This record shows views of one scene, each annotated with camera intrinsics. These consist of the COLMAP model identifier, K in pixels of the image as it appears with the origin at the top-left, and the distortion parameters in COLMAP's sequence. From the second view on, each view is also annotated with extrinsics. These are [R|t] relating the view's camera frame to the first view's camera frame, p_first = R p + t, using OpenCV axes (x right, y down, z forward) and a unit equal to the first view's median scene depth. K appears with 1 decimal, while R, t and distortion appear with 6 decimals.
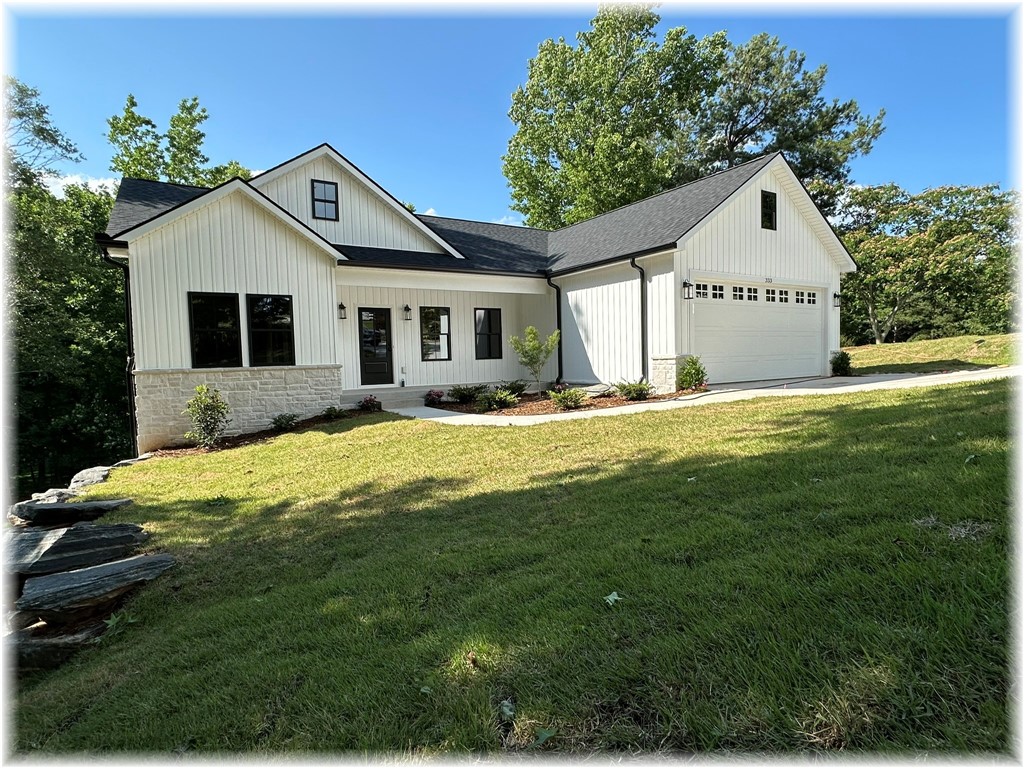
lens RADIAL K [[535.3, 0, 512.4], [0, 535.3, 384.9], [0, 0, 1]] dist [0.001841, 0.000922]
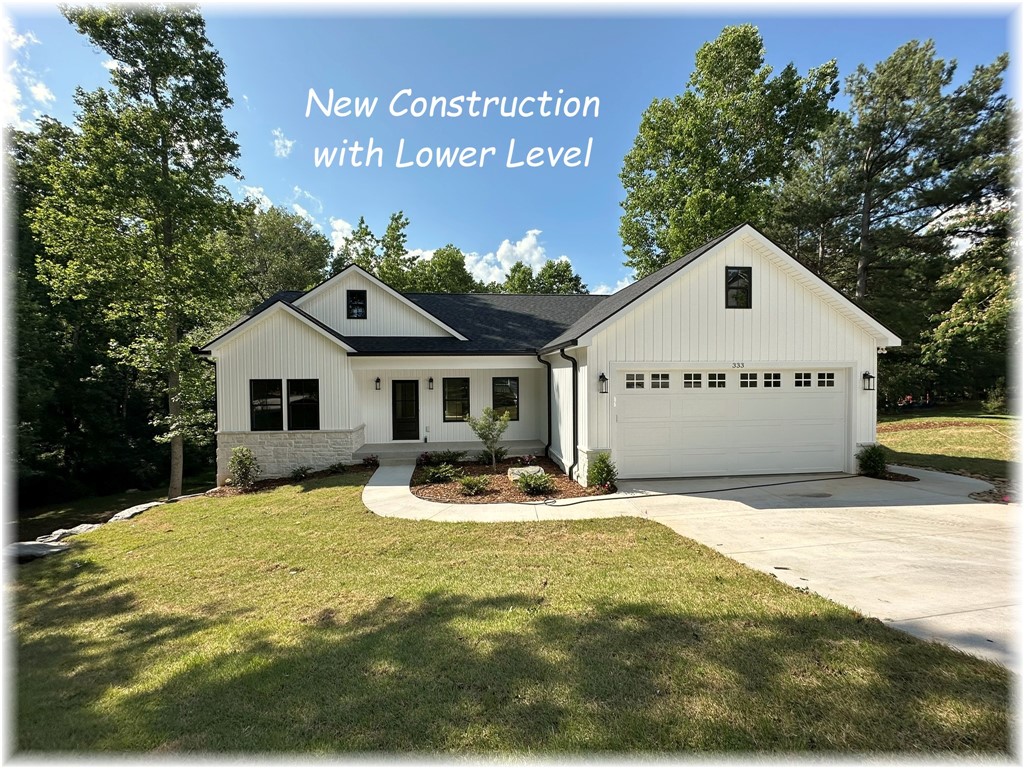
lens RADIAL K [[434.8, 0, 508.2], [0, 434.8, 388.1], [0, 0, 1]] dist [0.000189, -0.001055]
pose [[0.899092, 0.032330, -0.436564, 0.429224], [-0.039766, 0.999178, -0.007901, -0.129645], [0.435950, 0.024464, 0.899638, 0.177194]]
